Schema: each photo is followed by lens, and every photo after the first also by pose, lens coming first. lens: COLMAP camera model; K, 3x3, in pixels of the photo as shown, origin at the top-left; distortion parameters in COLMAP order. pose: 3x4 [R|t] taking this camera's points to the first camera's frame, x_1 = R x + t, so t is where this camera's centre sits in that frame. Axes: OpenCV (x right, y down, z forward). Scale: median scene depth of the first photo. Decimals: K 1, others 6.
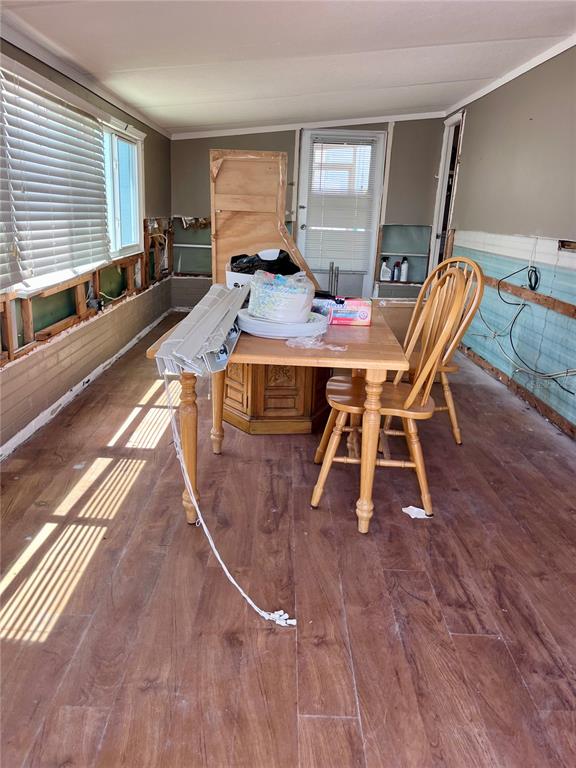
lens RADIAL K [[586.8, 0, 288.0], [0, 586.8, 384.0], [0, 0, 1]] dist [0.048772, -0.007665]
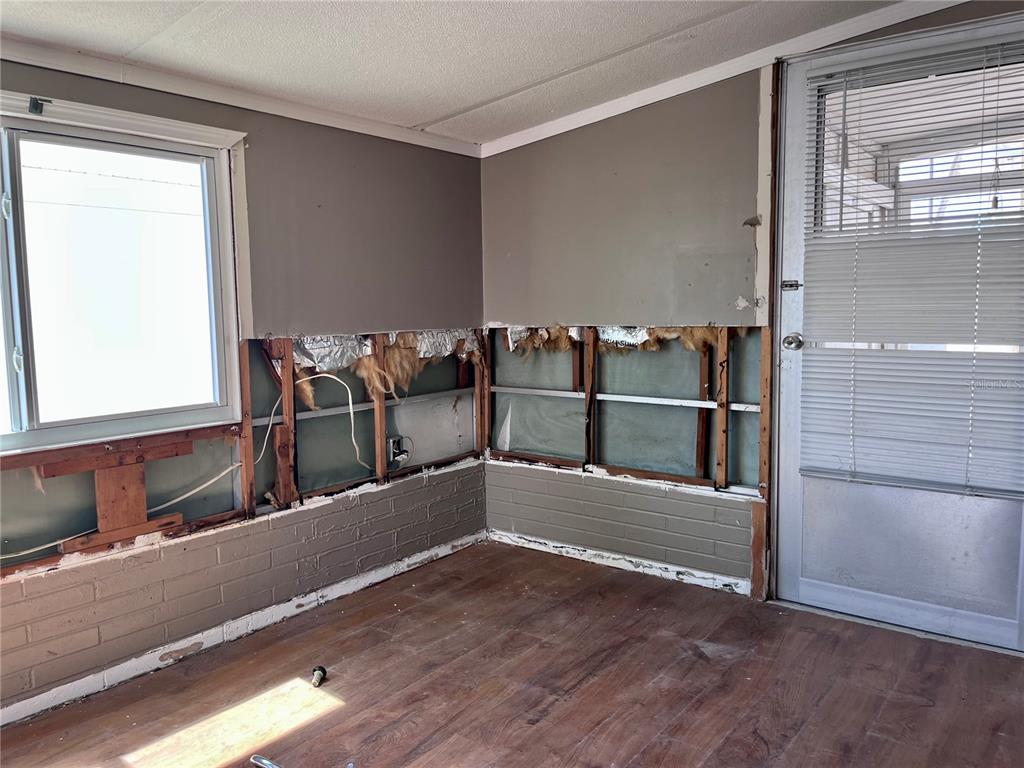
lens RADIAL K [[782.4, 0, 512.0], [0, 782.4, 384.0], [0, 0, 1]] dist [0.048772, -0.007665]
pose [[0.801750, 0.012816, -0.597522, 0.163651], [-0.131773, 0.978958, -0.155814, -0.154823], [0.582952, 0.203661, 0.786568, 0.567888]]
